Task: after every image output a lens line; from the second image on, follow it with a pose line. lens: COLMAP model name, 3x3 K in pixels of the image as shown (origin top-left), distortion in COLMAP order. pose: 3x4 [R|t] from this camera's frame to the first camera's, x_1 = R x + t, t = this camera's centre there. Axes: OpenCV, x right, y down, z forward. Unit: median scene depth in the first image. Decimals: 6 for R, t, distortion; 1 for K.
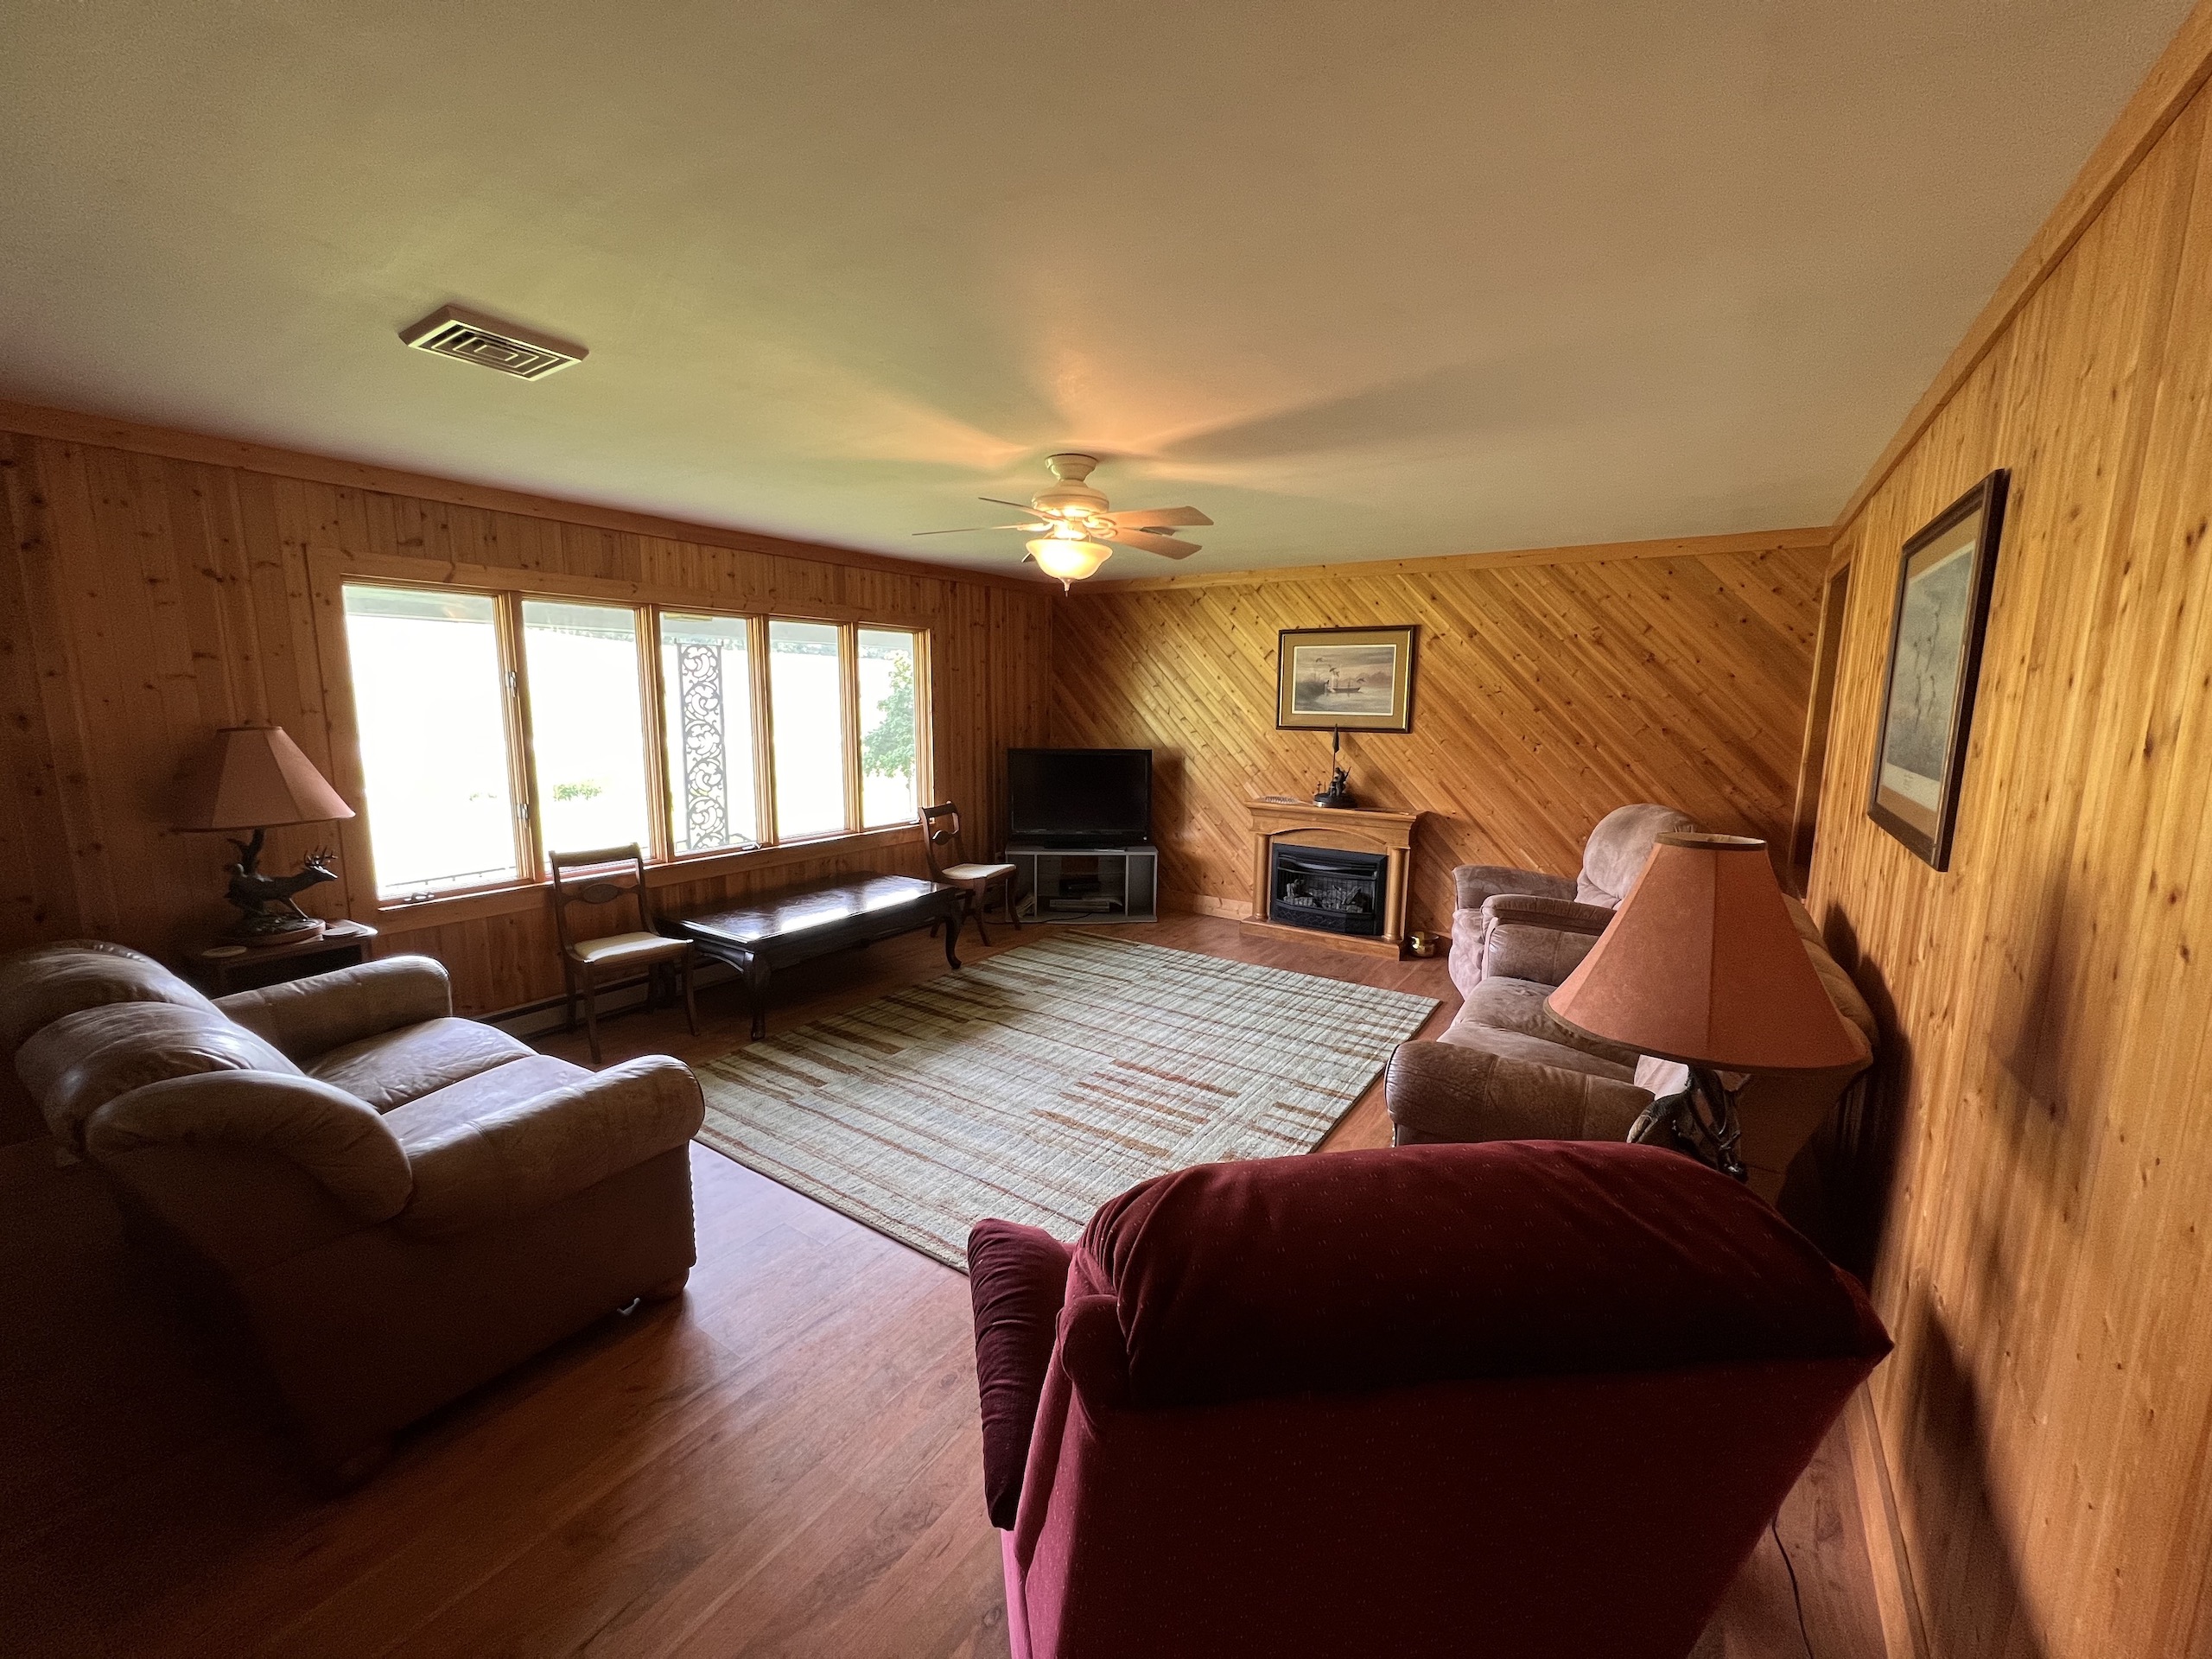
lens RADIAL K [[885.5, 0, 1100.3], [0, 885.5, 826.9], [0, 0, 1]] dist [0.000099, 0.000107]
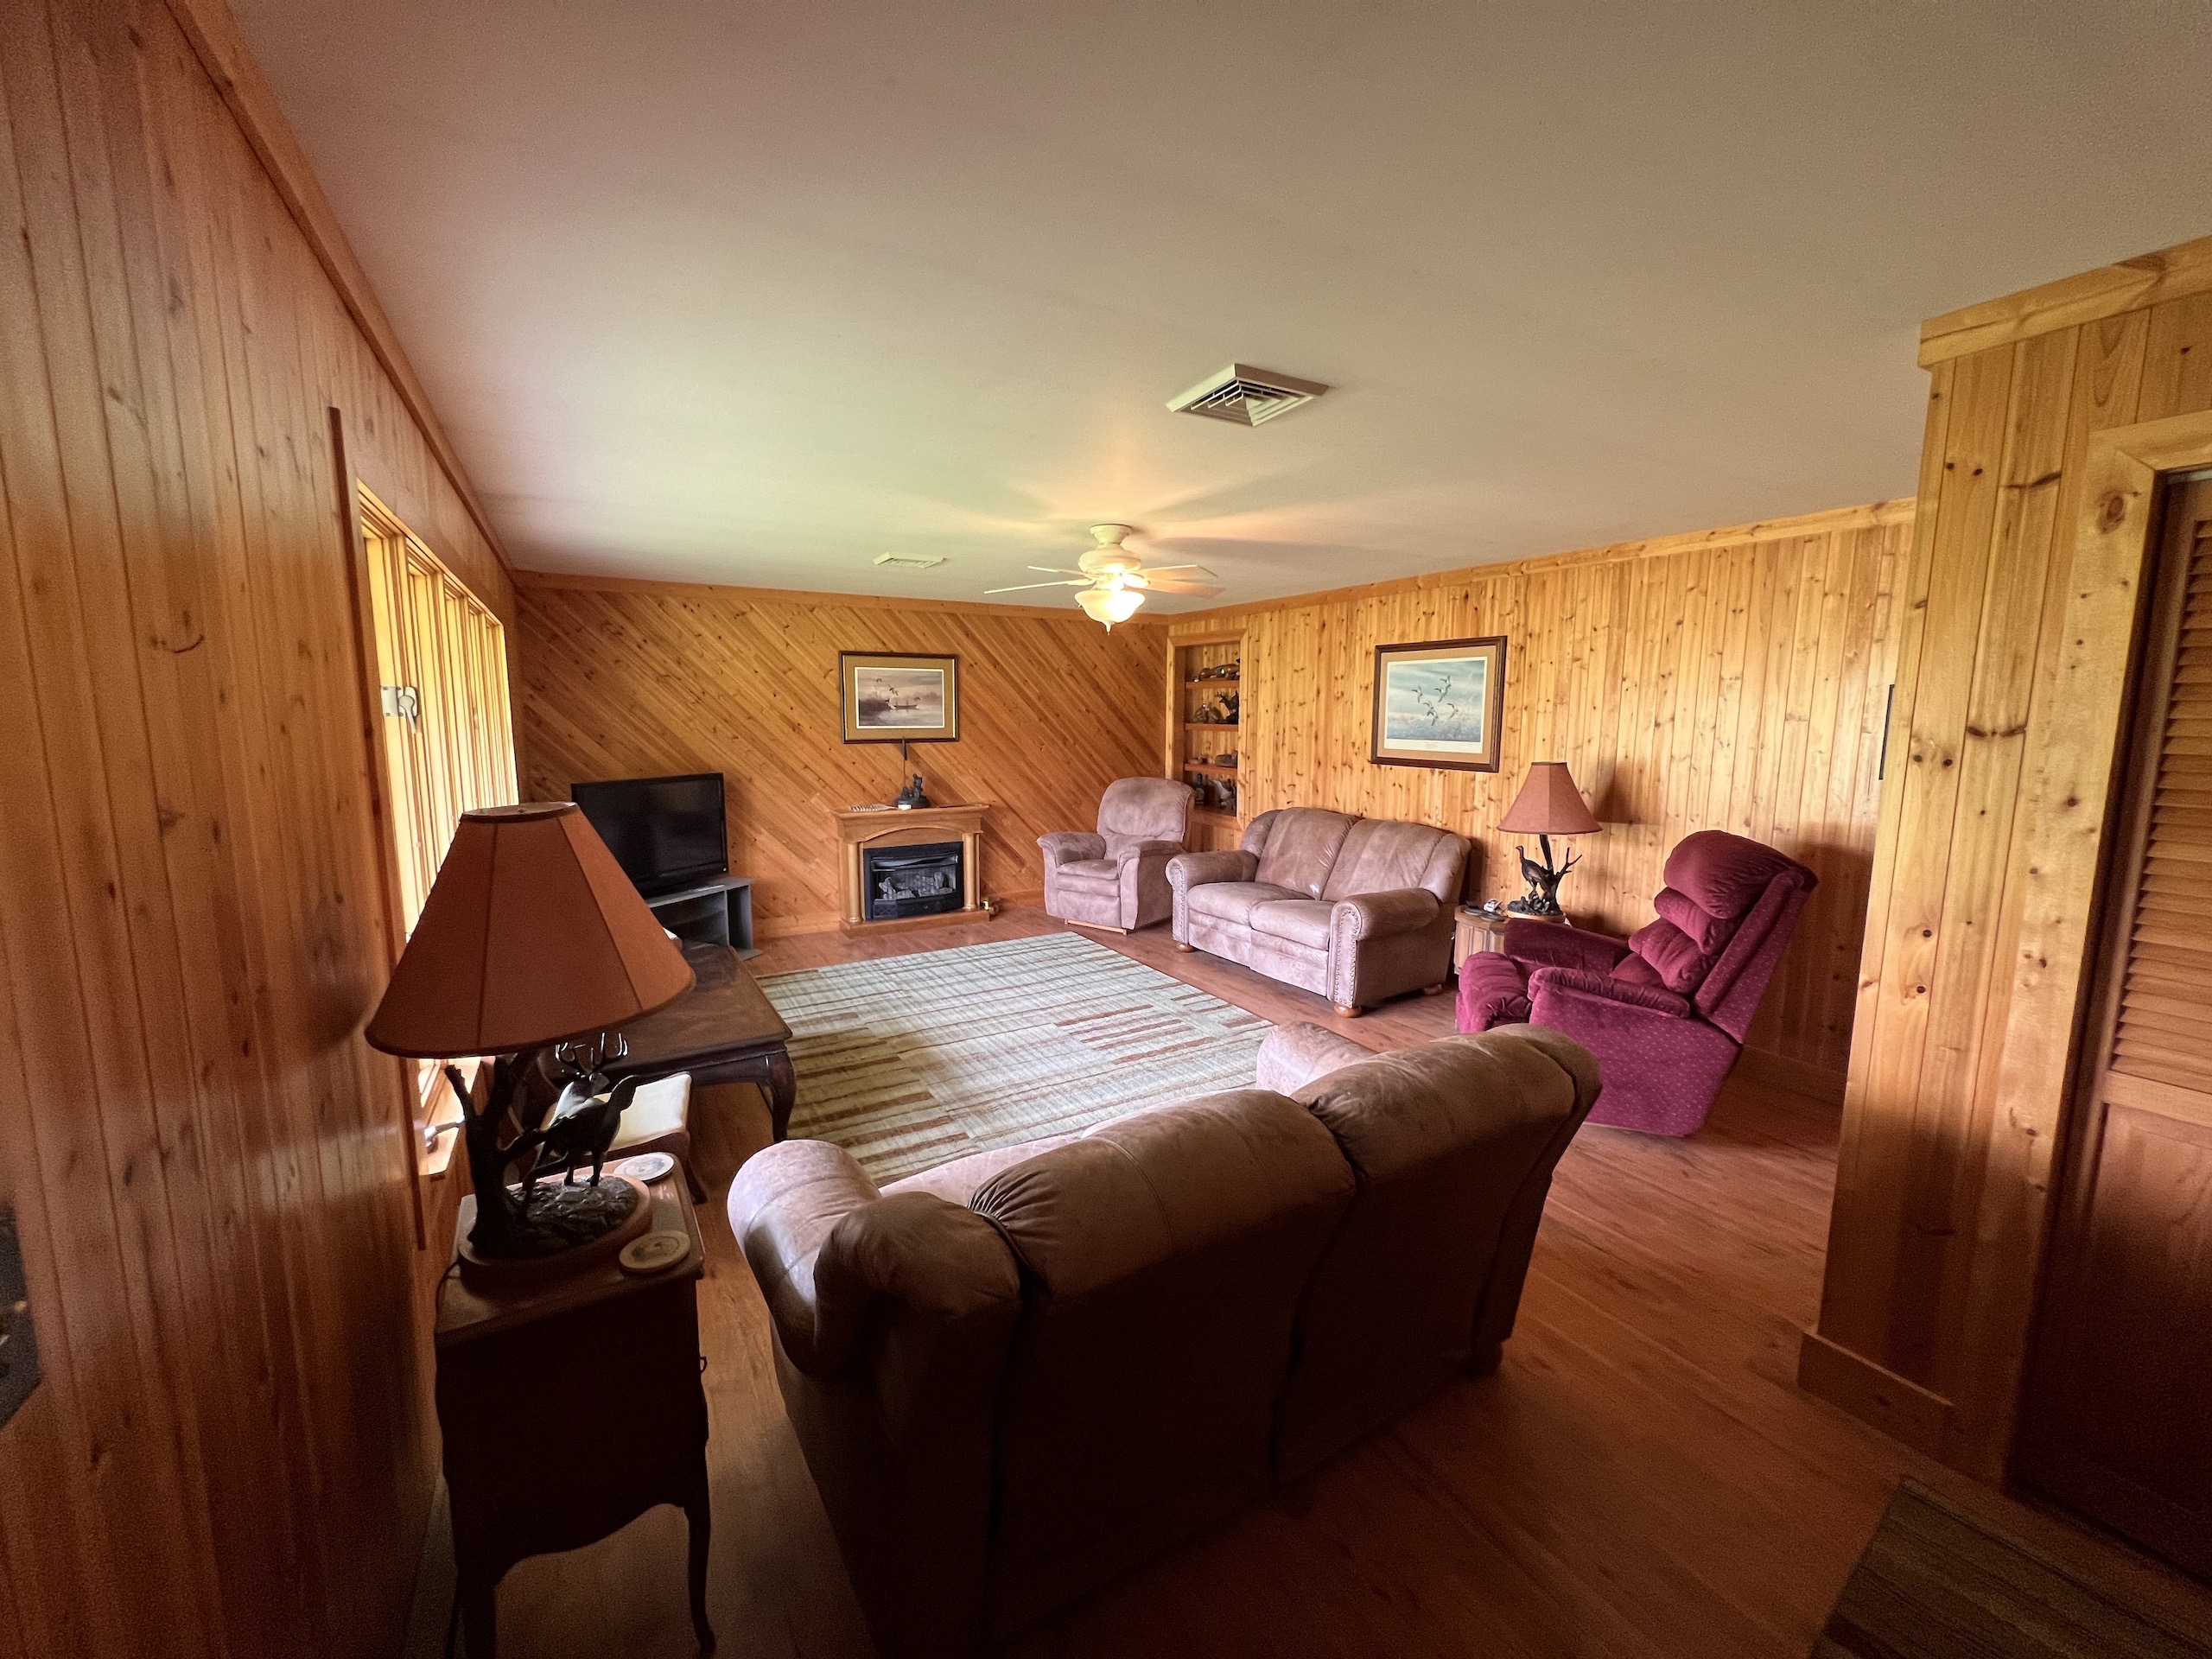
lens RADIAL K [[885.5, 0, 1103.1], [0, 885.5, 828.1], [0, 0, 1]] dist [0.000099, 0.000107]
pose [[0.428868, -0.127984, 0.894255, -0.767137], [0.137396, 0.987638, 0.075456, -0.057727], [-0.892857, 0.090507, 0.441151, 0.316614]]
